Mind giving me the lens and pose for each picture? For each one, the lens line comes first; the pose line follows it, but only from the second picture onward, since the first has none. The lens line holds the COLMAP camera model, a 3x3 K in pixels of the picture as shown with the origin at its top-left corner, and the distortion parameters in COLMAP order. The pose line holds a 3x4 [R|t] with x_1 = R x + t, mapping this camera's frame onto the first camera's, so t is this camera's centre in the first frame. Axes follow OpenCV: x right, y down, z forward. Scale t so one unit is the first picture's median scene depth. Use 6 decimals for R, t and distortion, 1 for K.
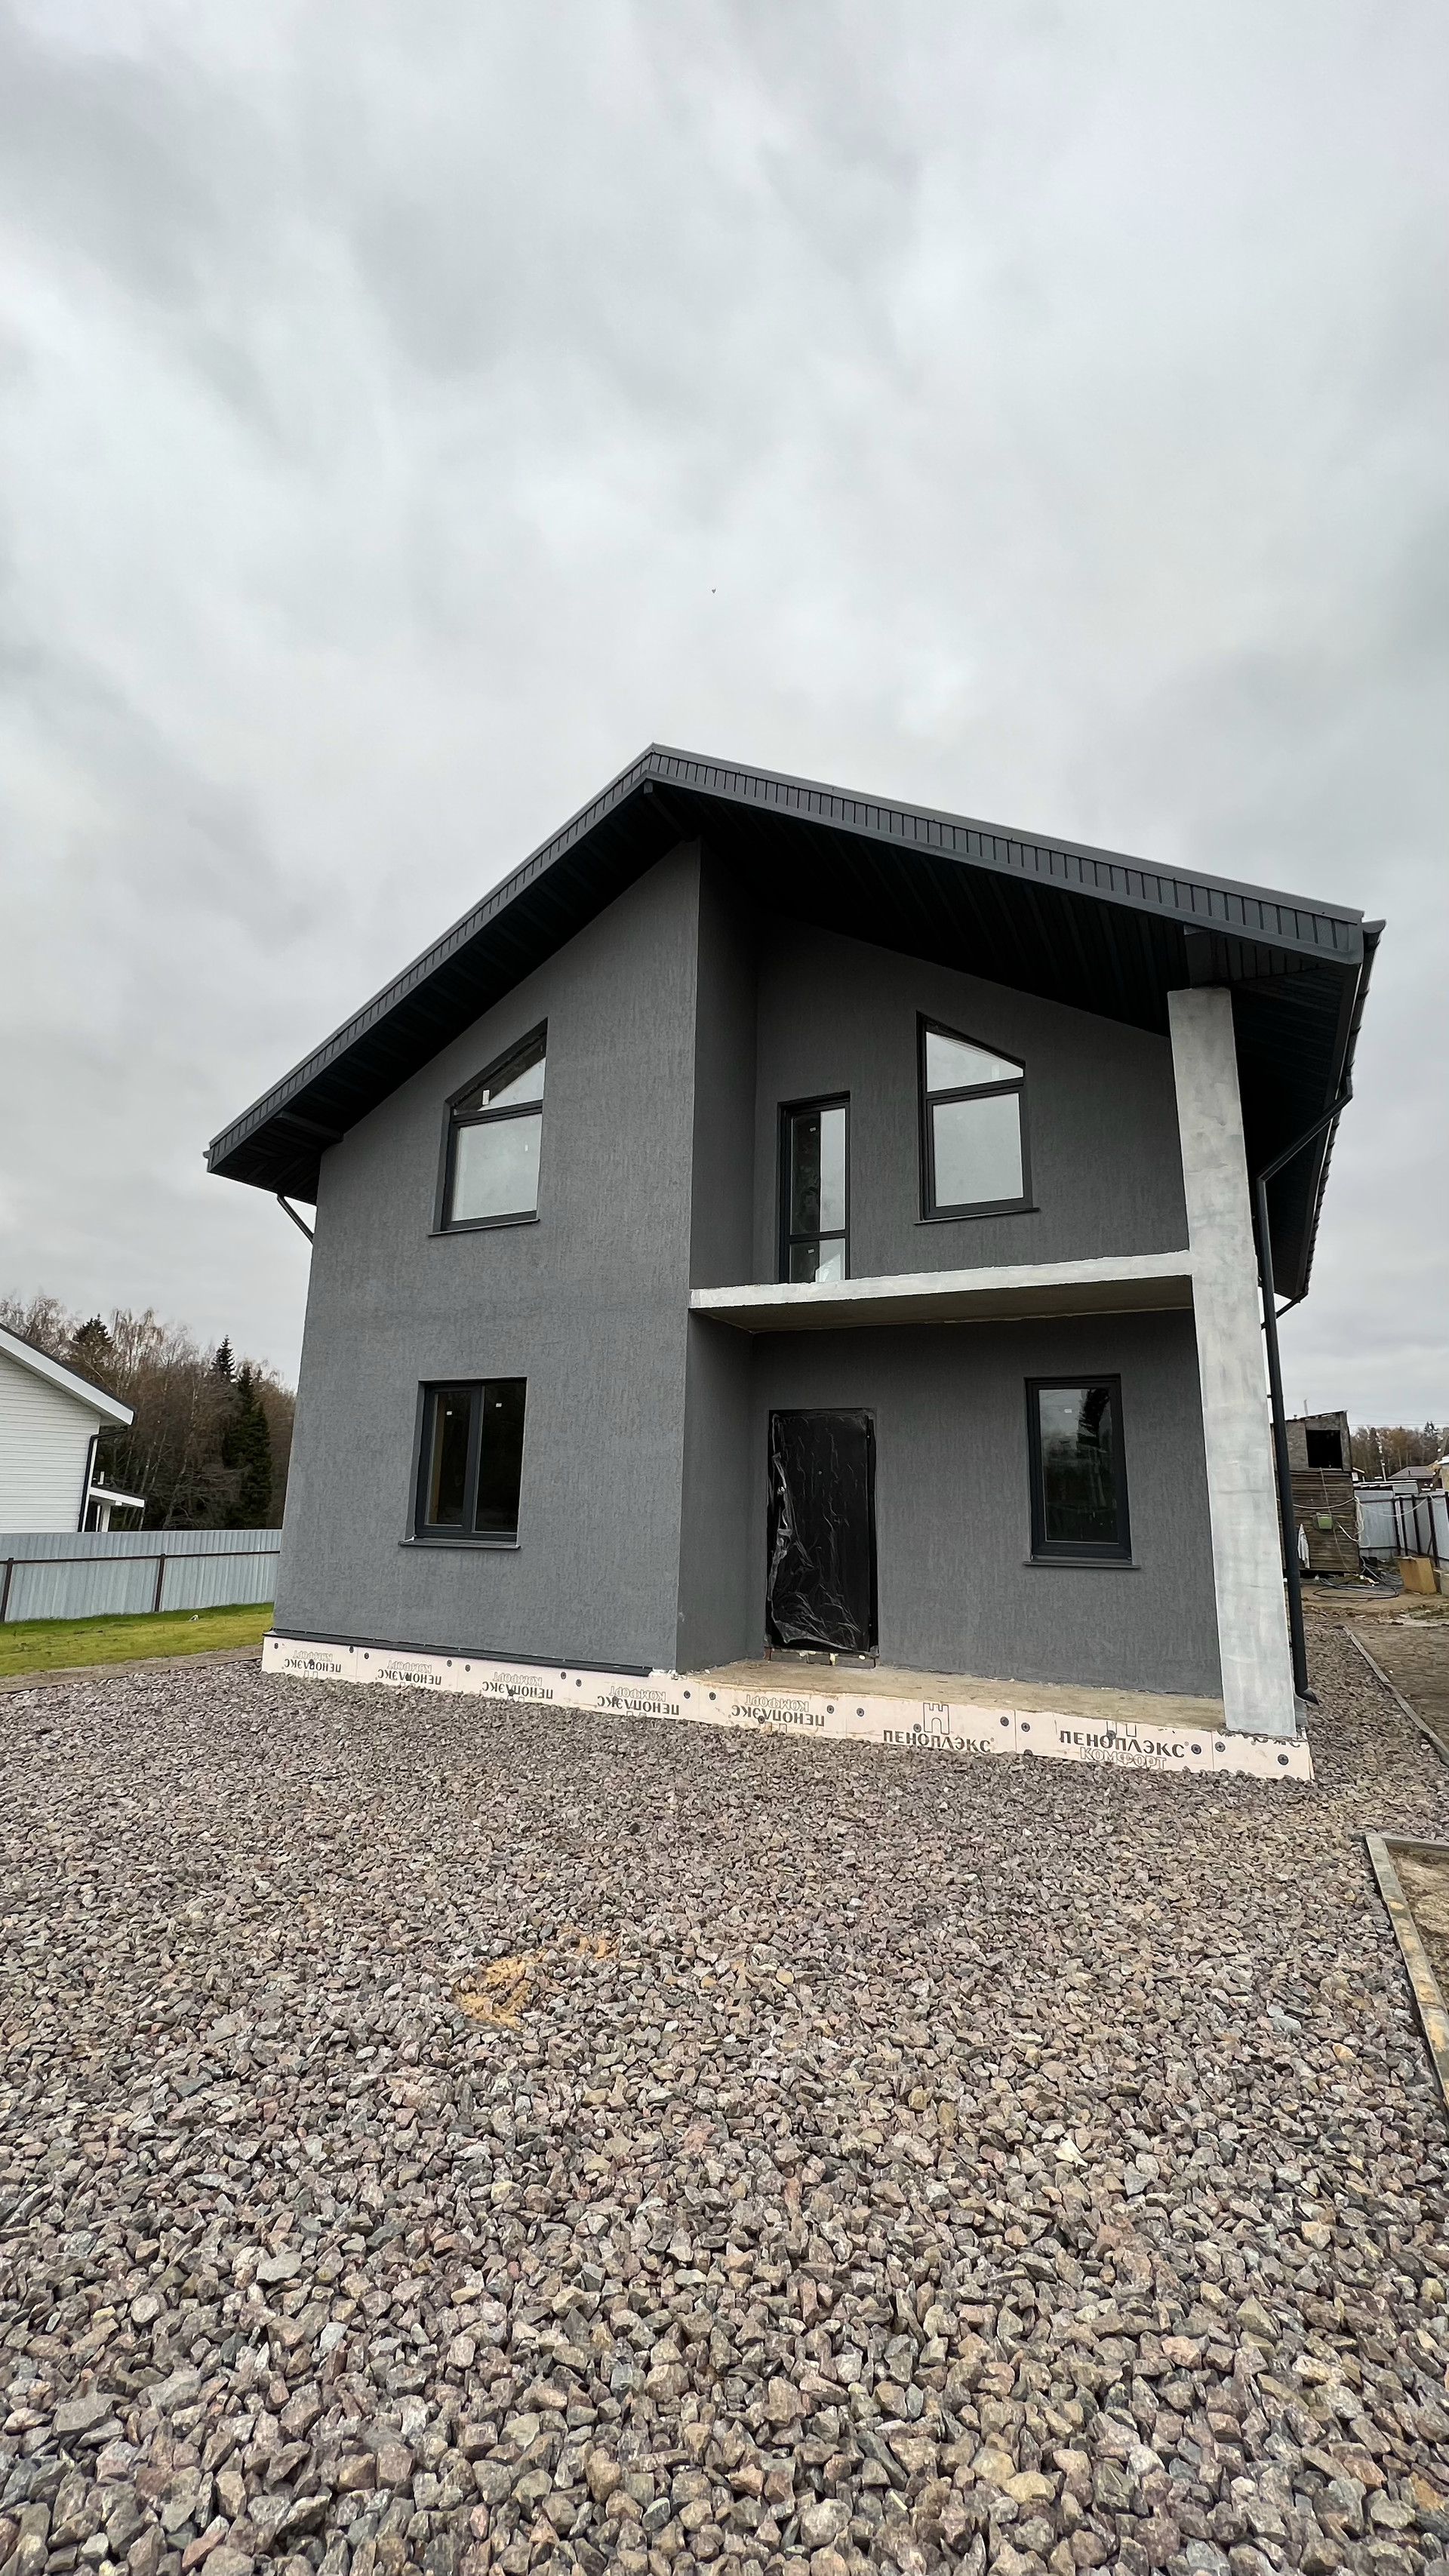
lens RADIAL K [[1020.6, 0, 750.2], [0, 1020.6, 1278.7], [0, 0, 1]] dist [-0.000830, -0.000569]
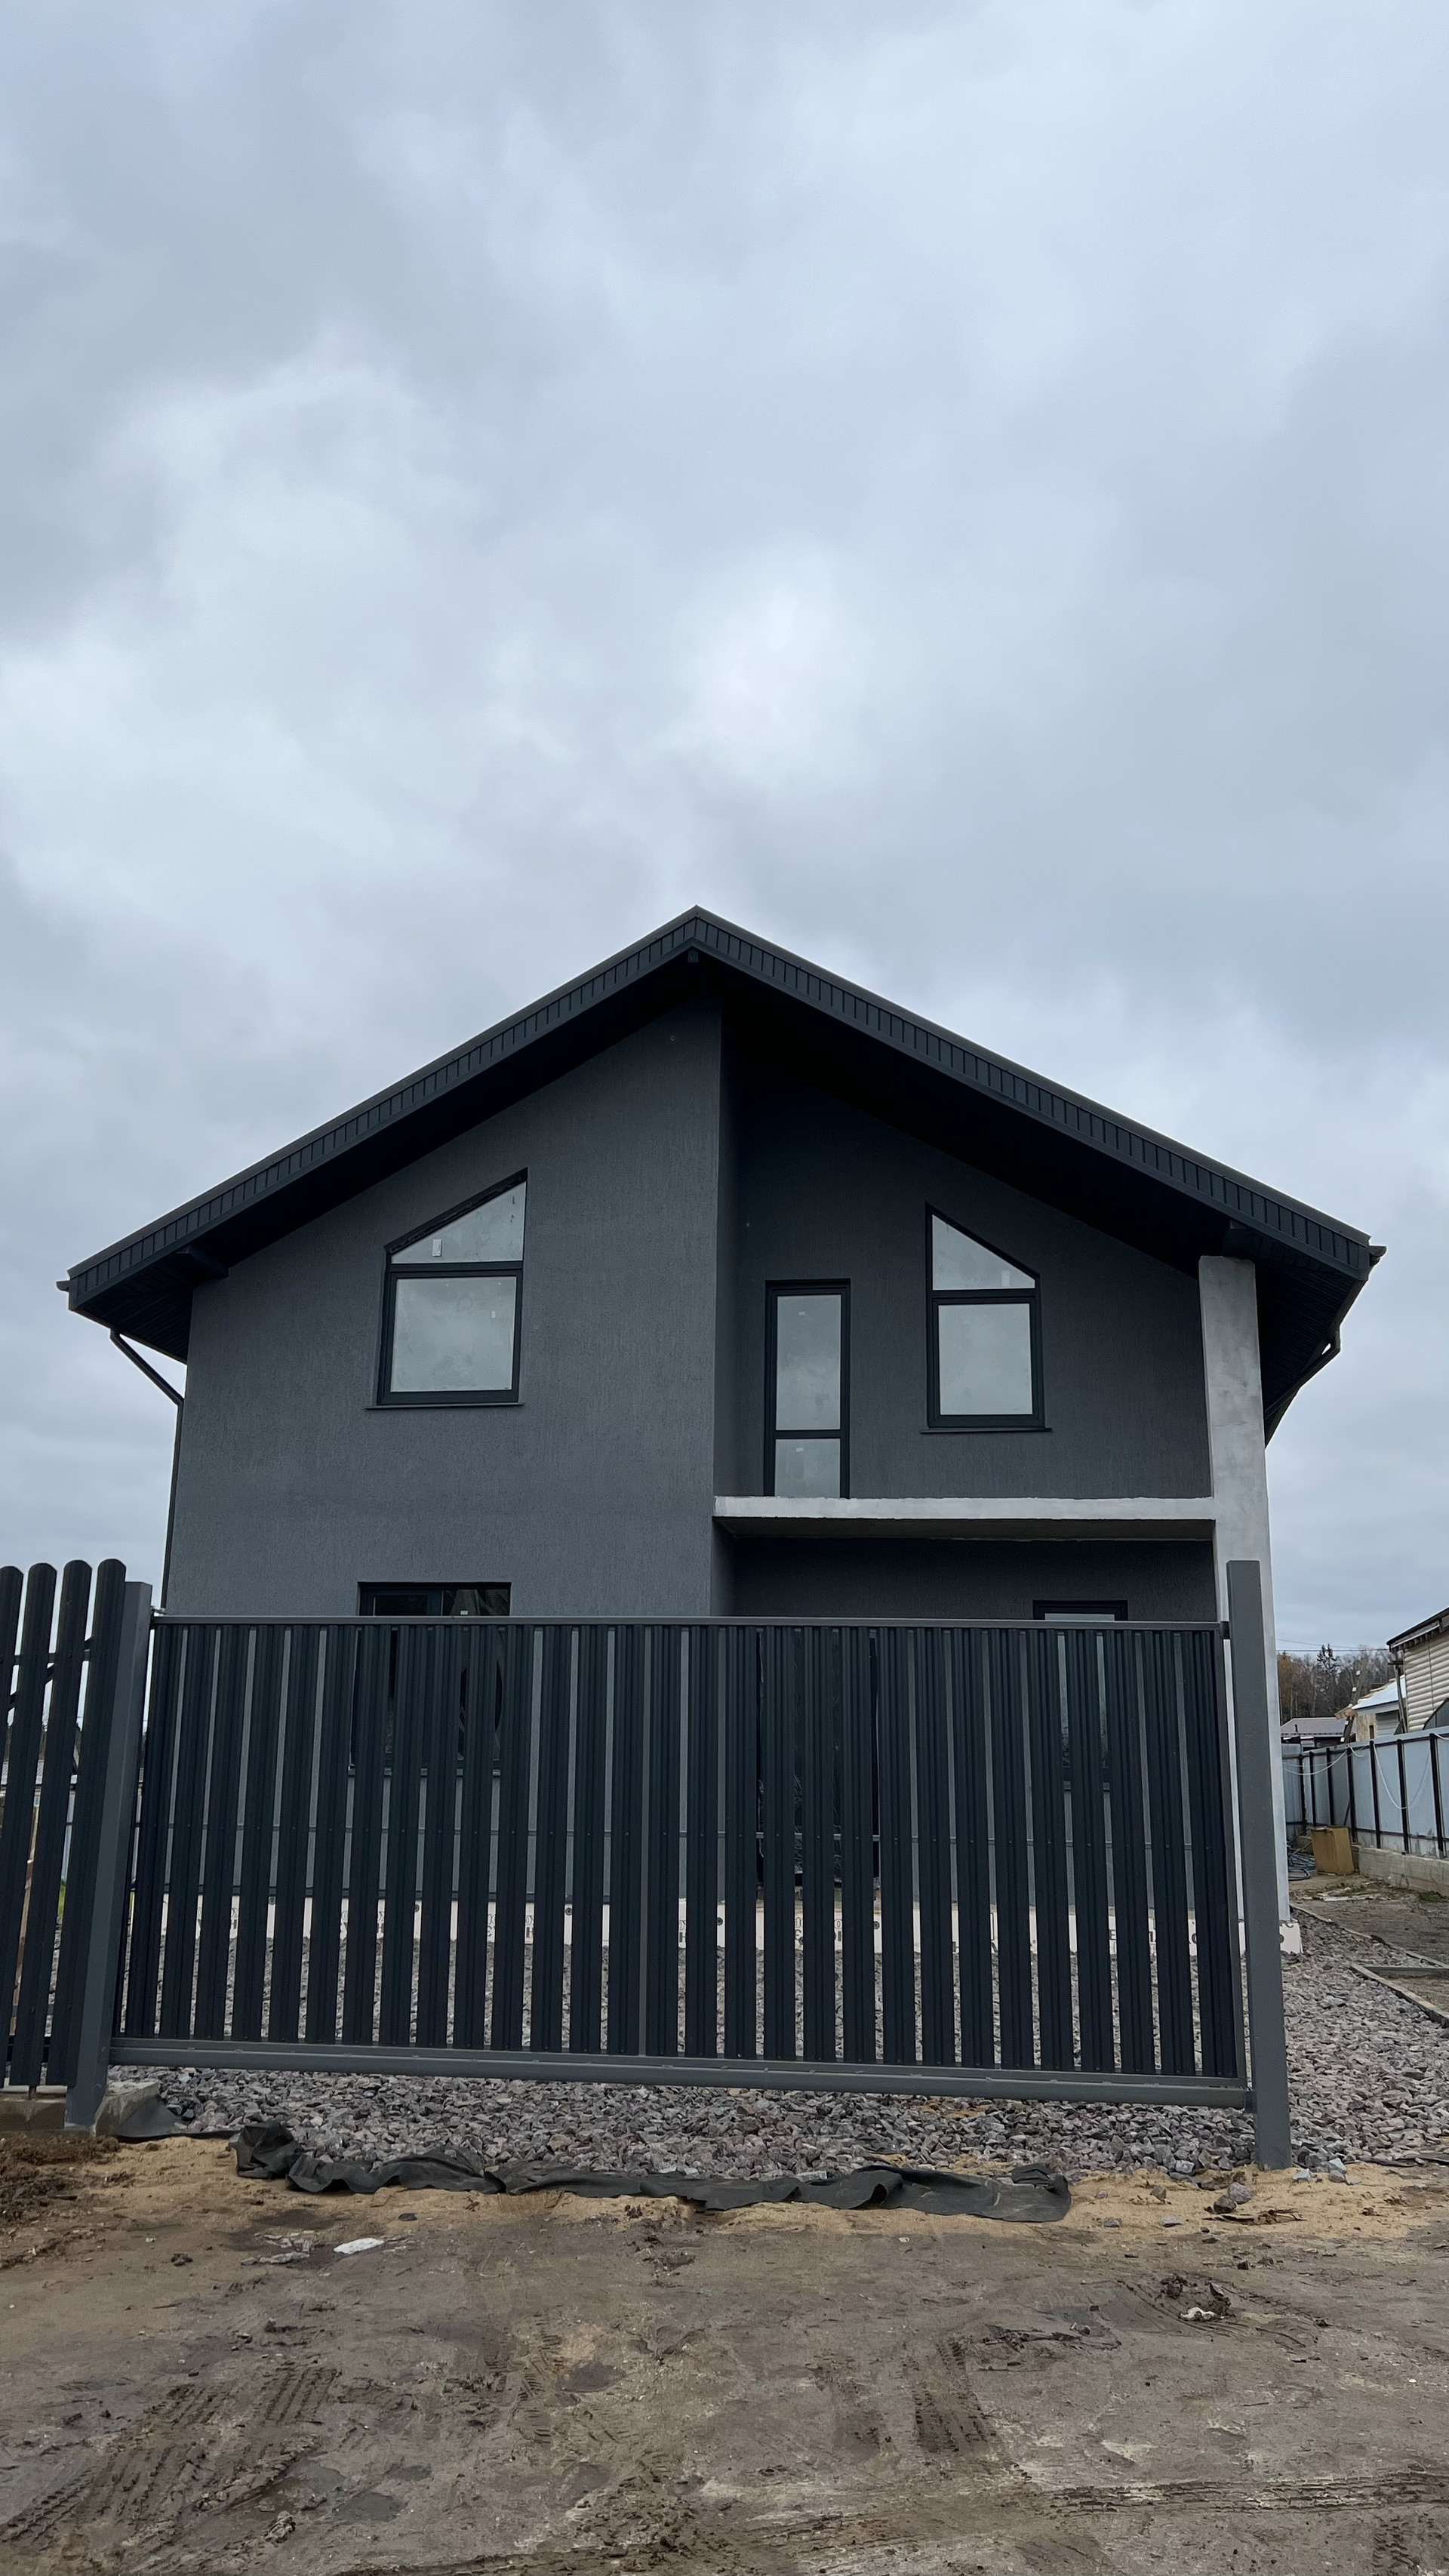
lens RADIAL K [[1926.6, 0, 715.5], [0, 1926.6, 1295.6], [0, 0, 1]] dist [0.043454, -0.032452]
pose [[0.959860, 0.069997, 0.271604, -0.522147], [-0.062271, 0.997374, -0.036969, -0.102784], [-0.273478, 0.018572, 0.961699, -0.682756]]
